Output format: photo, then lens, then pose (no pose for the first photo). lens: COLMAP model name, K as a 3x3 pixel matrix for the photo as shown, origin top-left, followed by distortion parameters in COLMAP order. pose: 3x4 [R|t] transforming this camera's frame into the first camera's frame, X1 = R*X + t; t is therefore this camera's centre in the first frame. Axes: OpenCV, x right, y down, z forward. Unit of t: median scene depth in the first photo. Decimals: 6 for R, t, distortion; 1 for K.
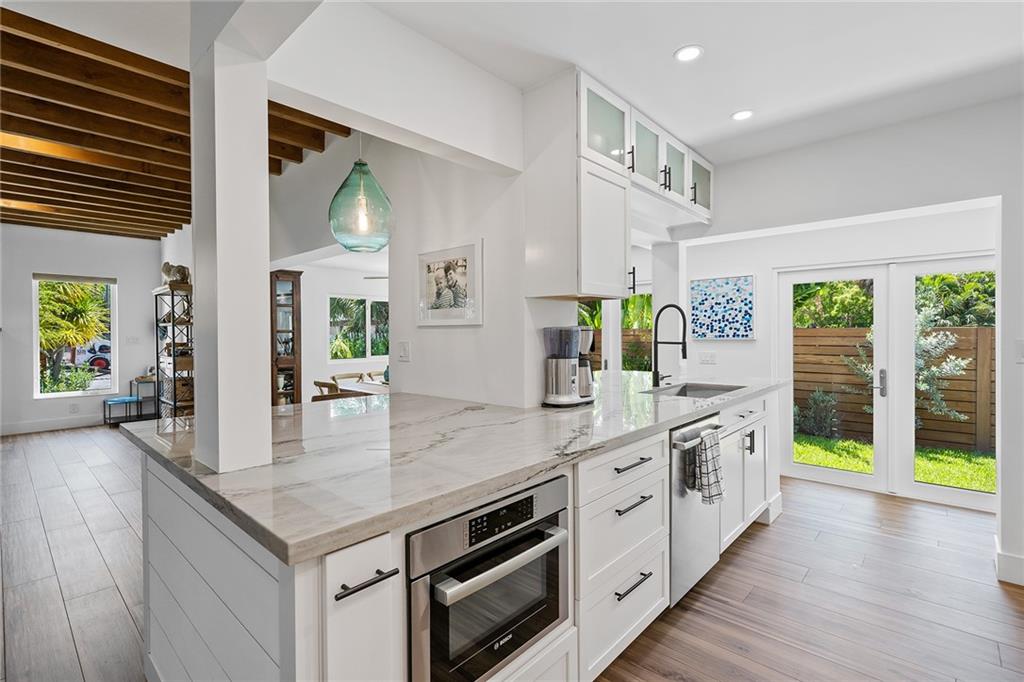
lens RADIAL K [[464.8, 0, 511.5], [0, 464.8, 330.3], [0, 0, 1]] dist [-0.002793, 0.001210]
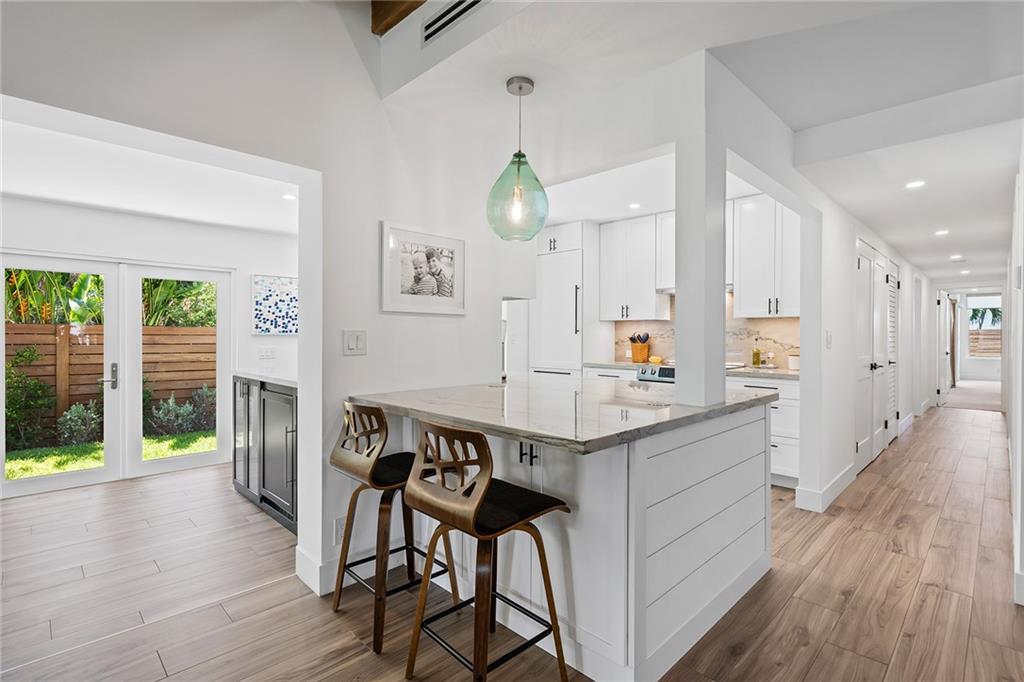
lens RADIAL K [[489.1, 0, 506.5], [0, 489.1, 340.7], [0, 0, 1]] dist [0.003464, -0.000783]
pose [[0.058656, -0.005218, 0.998265, -0.632379], [-0.008488, 0.999948, 0.005726, 0.022529], [-0.998242, -0.008809, 0.058608, 0.422634]]
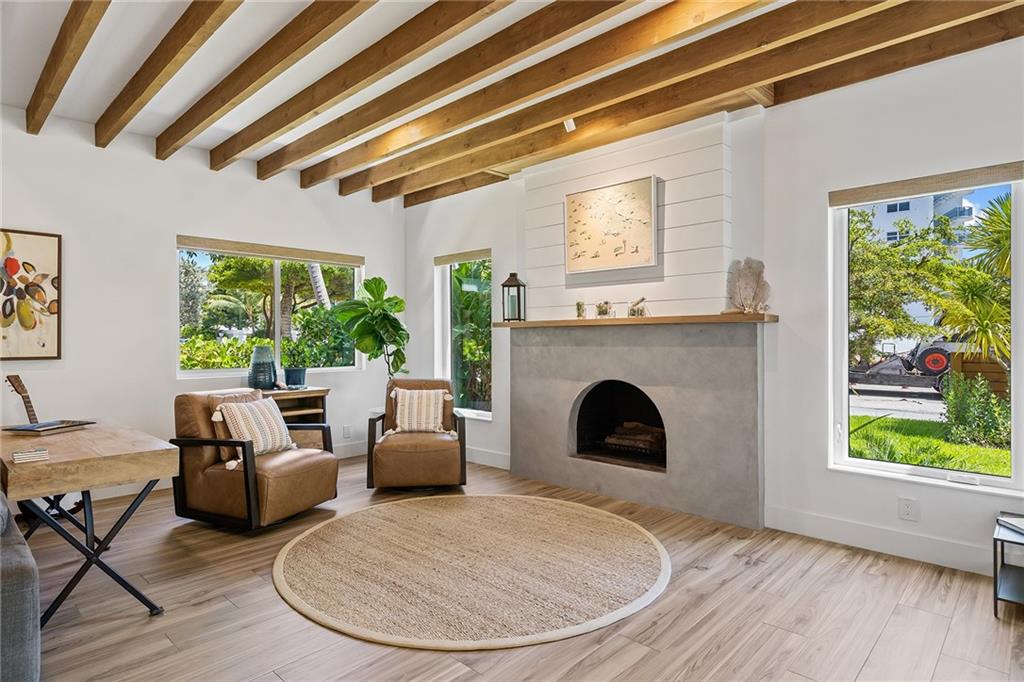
lens RADIAL K [[566.8, 0, 512.0], [0, 566.8, 337.5], [0, 0, 1]] dist [-0.002163, 0.000571]
pose [[-0.018346, 0.004632, -0.999821, -0.598841], [0.006849, 0.999966, 0.004507, 0.019689], [0.999808, -0.006765, -0.018377, 0.896735]]
